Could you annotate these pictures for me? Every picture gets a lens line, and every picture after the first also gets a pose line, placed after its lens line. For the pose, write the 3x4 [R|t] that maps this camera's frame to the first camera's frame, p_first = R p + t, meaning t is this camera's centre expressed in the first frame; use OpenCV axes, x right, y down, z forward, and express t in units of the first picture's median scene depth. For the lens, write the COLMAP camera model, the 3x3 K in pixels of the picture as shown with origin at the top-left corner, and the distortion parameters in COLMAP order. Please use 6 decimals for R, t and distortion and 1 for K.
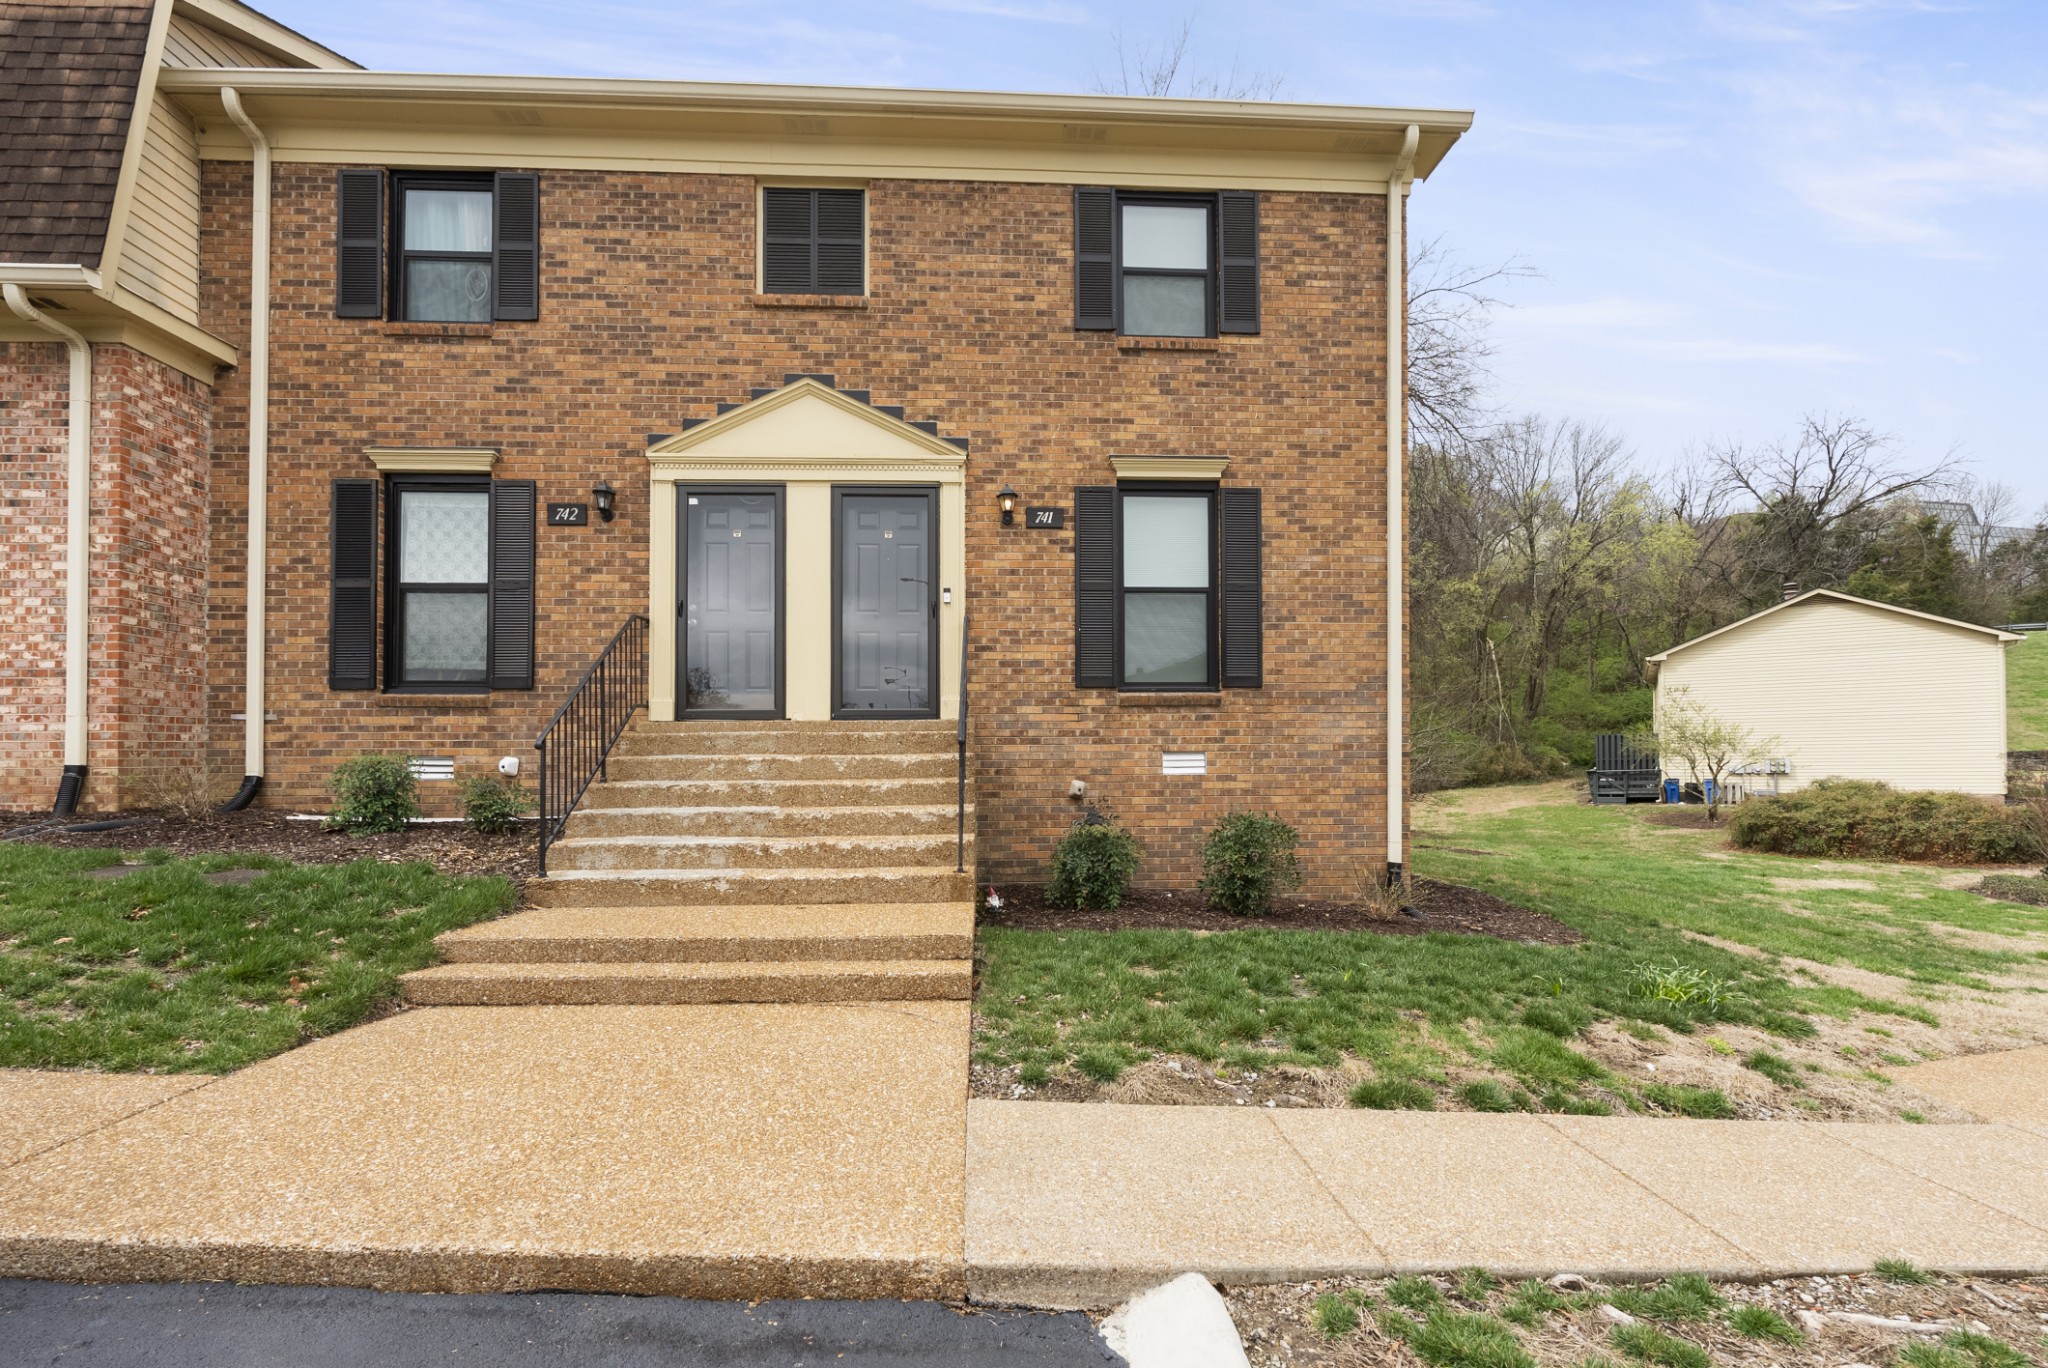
lens RADIAL K [[934.0, 0, 1037.9], [0, 934.0, 761.7], [0, 0, 1]] dist [-0.001514, -0.001726]
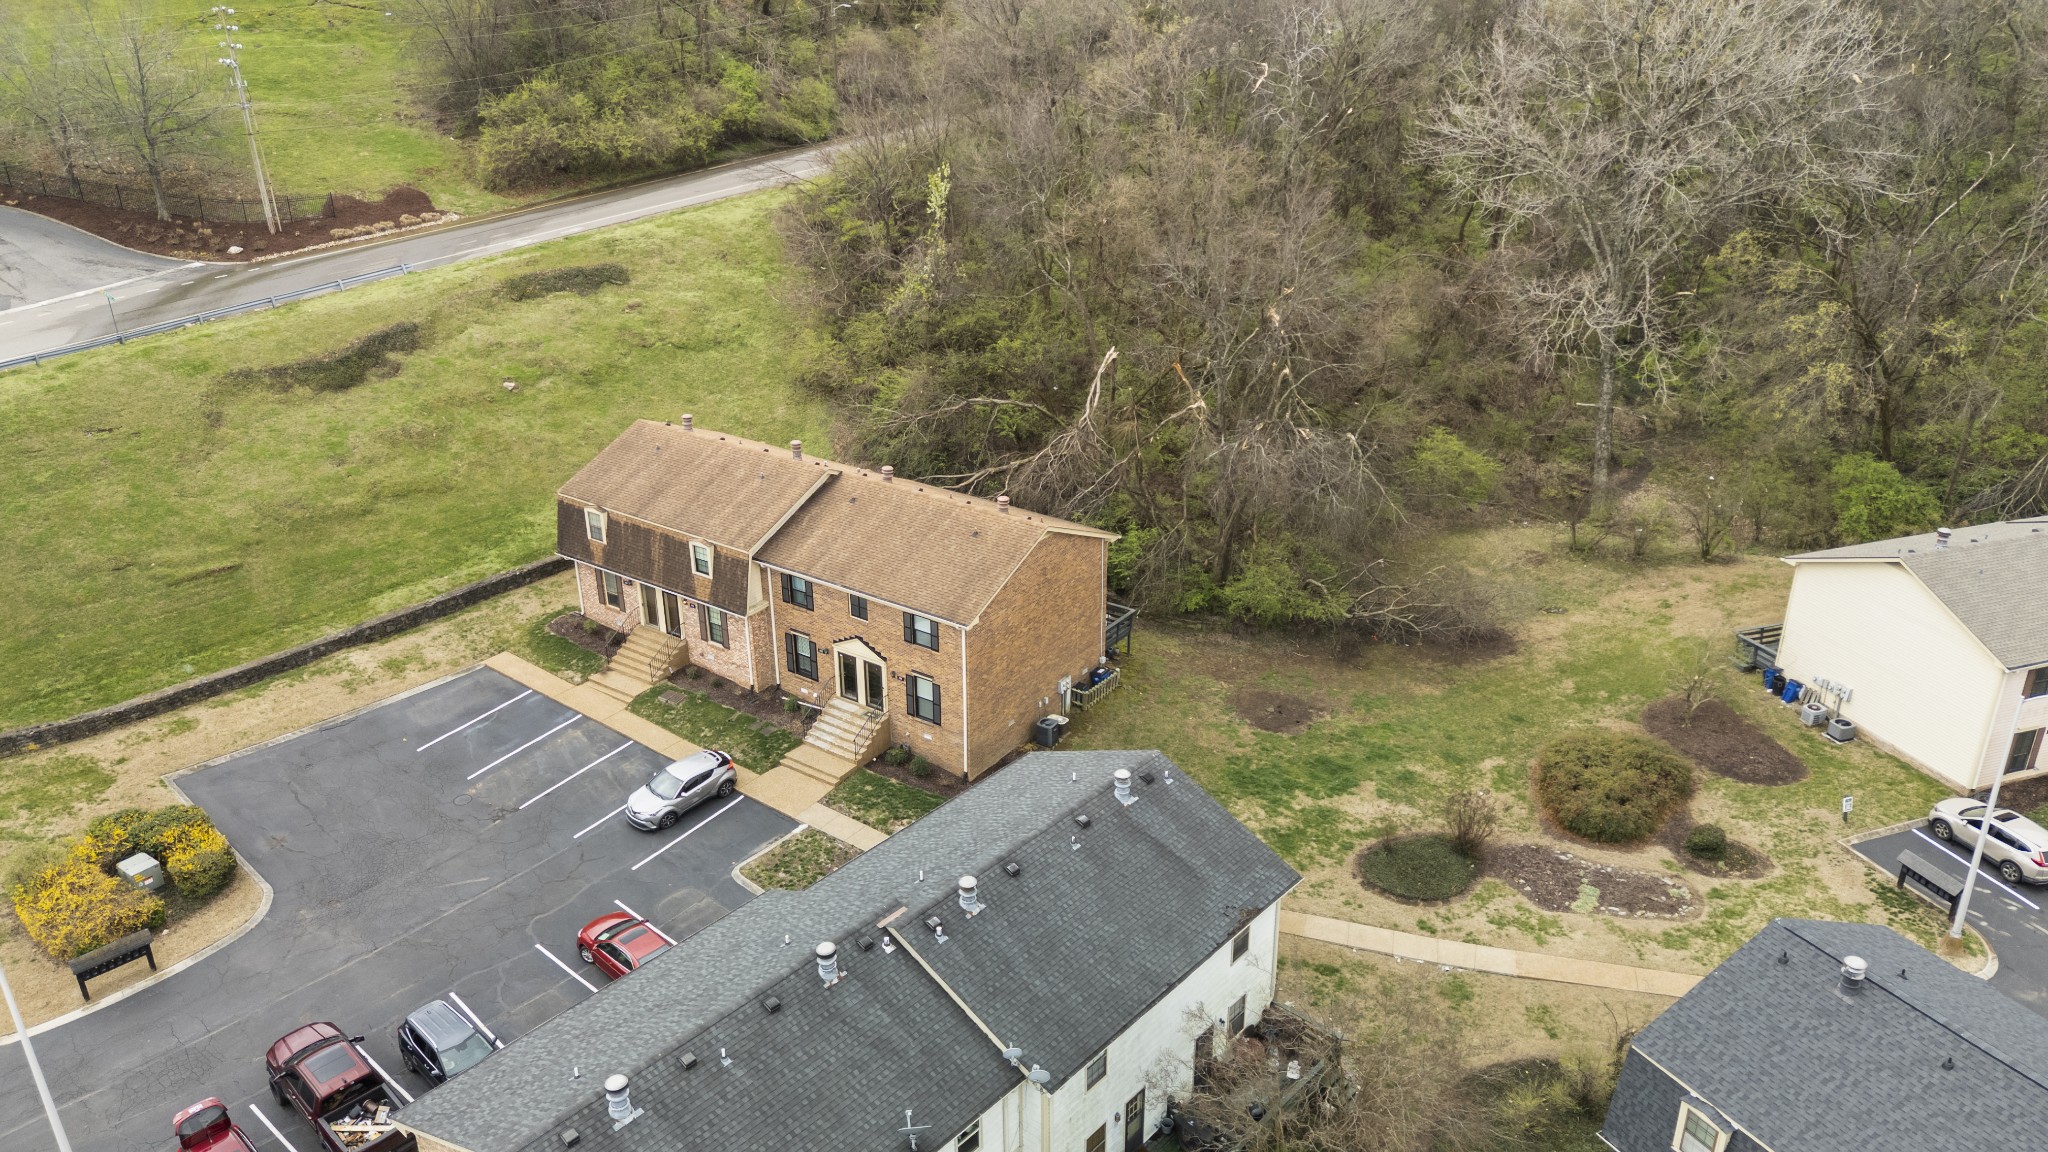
lens RADIAL K [[1505.2, 0, 1024.0], [0, 1505.2, 576.0], [0, 0, 1]] dist [0.059326, -0.055917]
pose [[0.790452, 0.252509, -0.558054, 4.319114], [0.013368, 0.903745, 0.427862, -3.737511], [0.612378, -0.345664, 0.710992, -3.535460]]
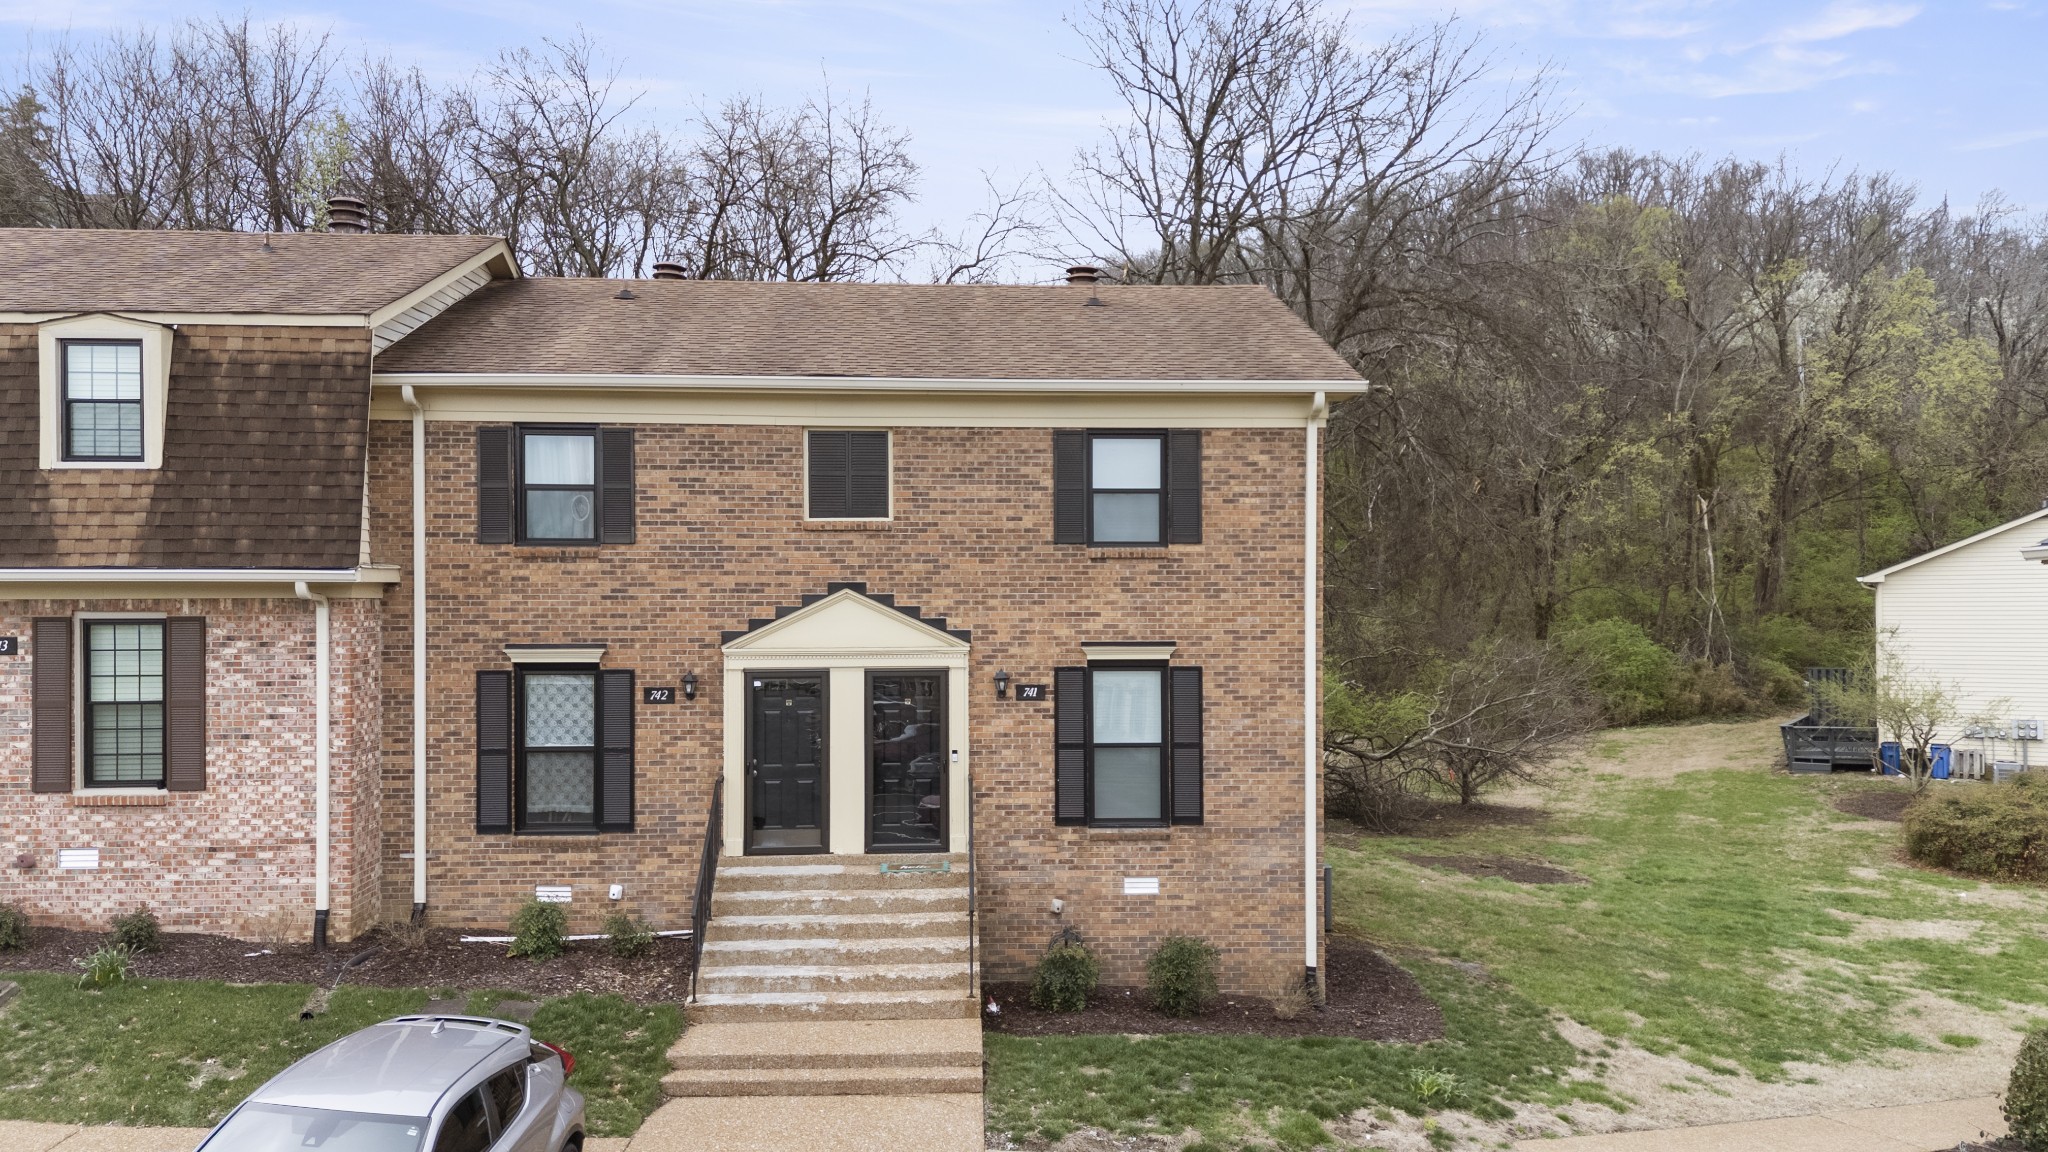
lens RADIAL K [[1468.1, 0, 1006.0], [0, 1468.1, 646.7], [0, 0, 1]] dist [0.152389, -0.270051]
pose [[0.999666, -0.001647, -0.025789, 0.025606], [0.002035, 0.999885, 0.015043, -0.354465], [0.025761, -0.015091, 0.999554, -1.005689]]
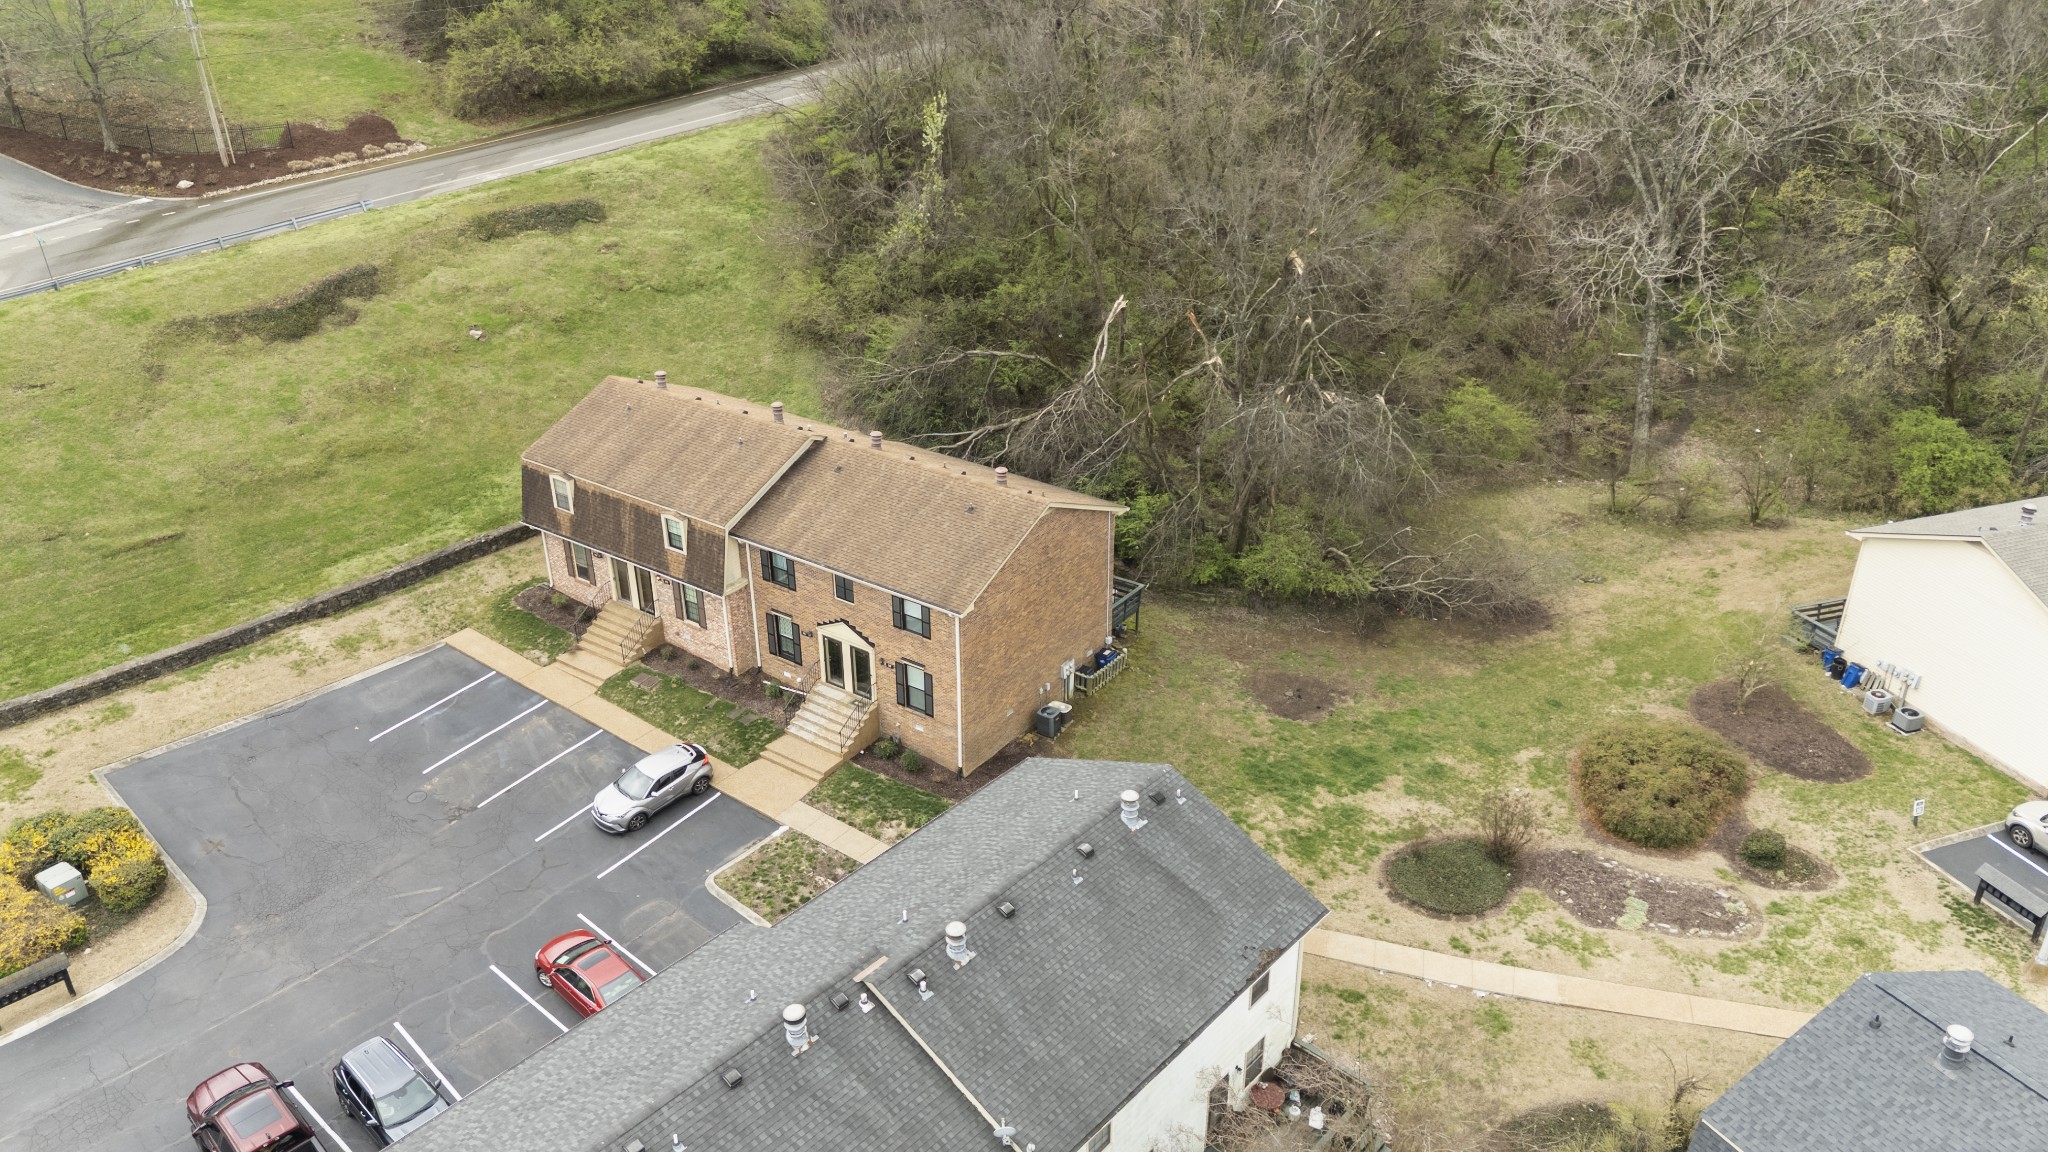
lens RADIAL K [[1505.2, 0, 1024.0], [0, 1505.2, 576.0], [0, 0, 1]] dist [0.059326, -0.055917]
pose [[0.787290, 0.282447, -0.548086, 3.959941], [0.014009, 0.880485, 0.473867, -3.712750], [0.616424, -0.380749, 0.689240, -3.017760]]
